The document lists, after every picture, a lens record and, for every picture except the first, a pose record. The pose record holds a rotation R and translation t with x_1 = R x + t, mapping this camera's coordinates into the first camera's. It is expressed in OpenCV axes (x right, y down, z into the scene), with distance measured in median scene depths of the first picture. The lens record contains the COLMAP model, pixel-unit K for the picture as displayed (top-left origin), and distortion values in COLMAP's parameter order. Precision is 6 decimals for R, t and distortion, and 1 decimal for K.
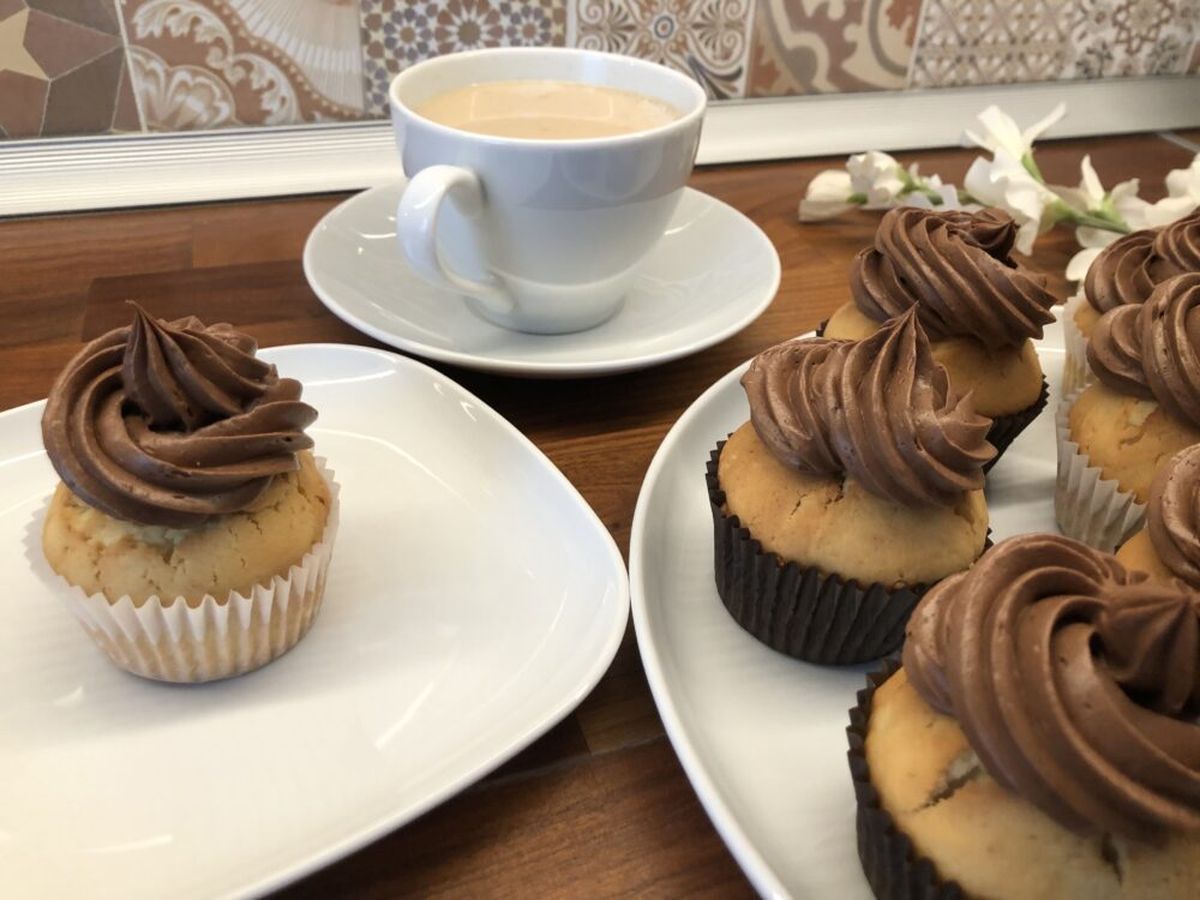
lens RADIAL K [[997.5, 0, 576.9], [0, 997.5, 443.2], [0, 0, 1]] dist [0.020452, -0.049100]
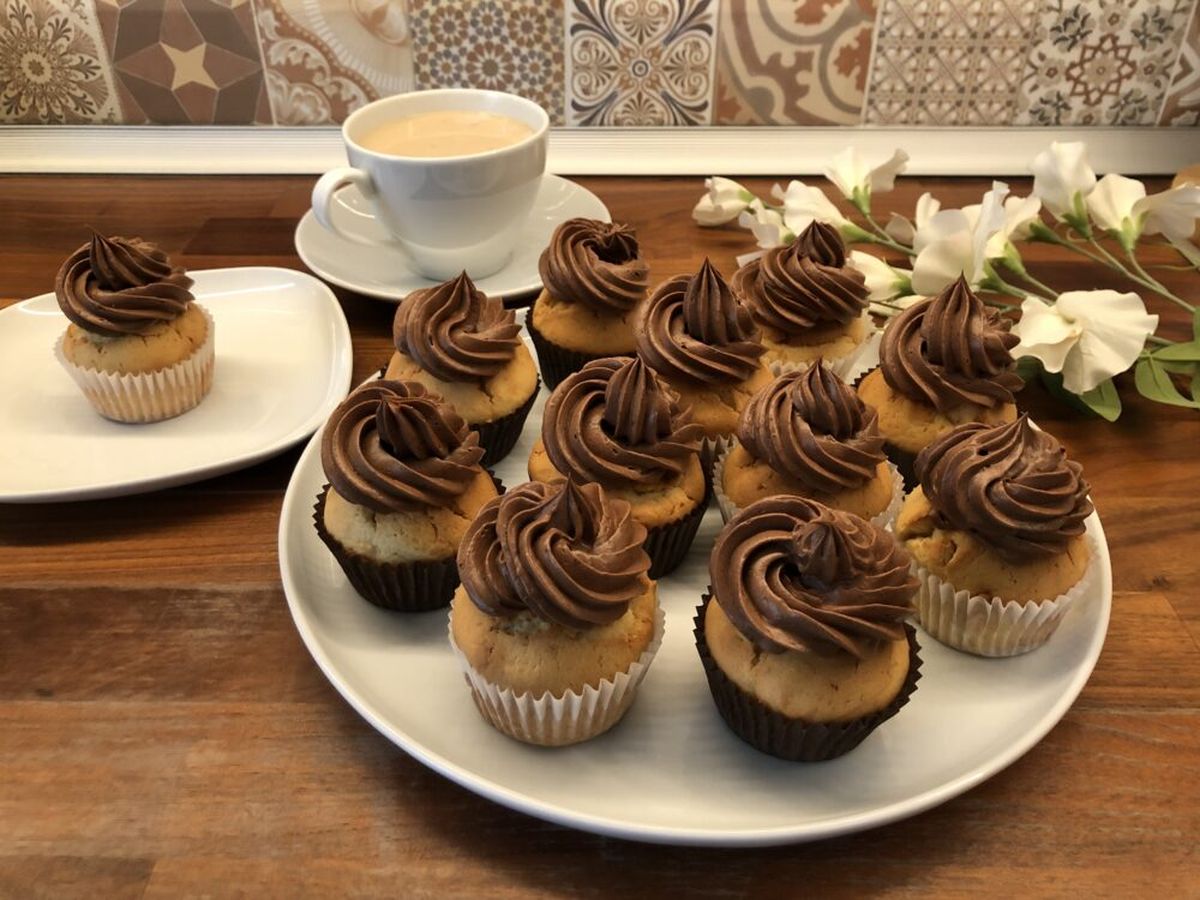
lens RADIAL K [[997.5, 0, 599.6], [0, 997.5, 456.2], [0, 0, 1]] dist [0.020452, -0.049100]
pose [[0.946556, 0.158981, -0.280637, 0.507200], [-0.149306, 0.987223, 0.055672, 0.025733], [0.285902, -0.010796, 0.958198, -0.299942]]
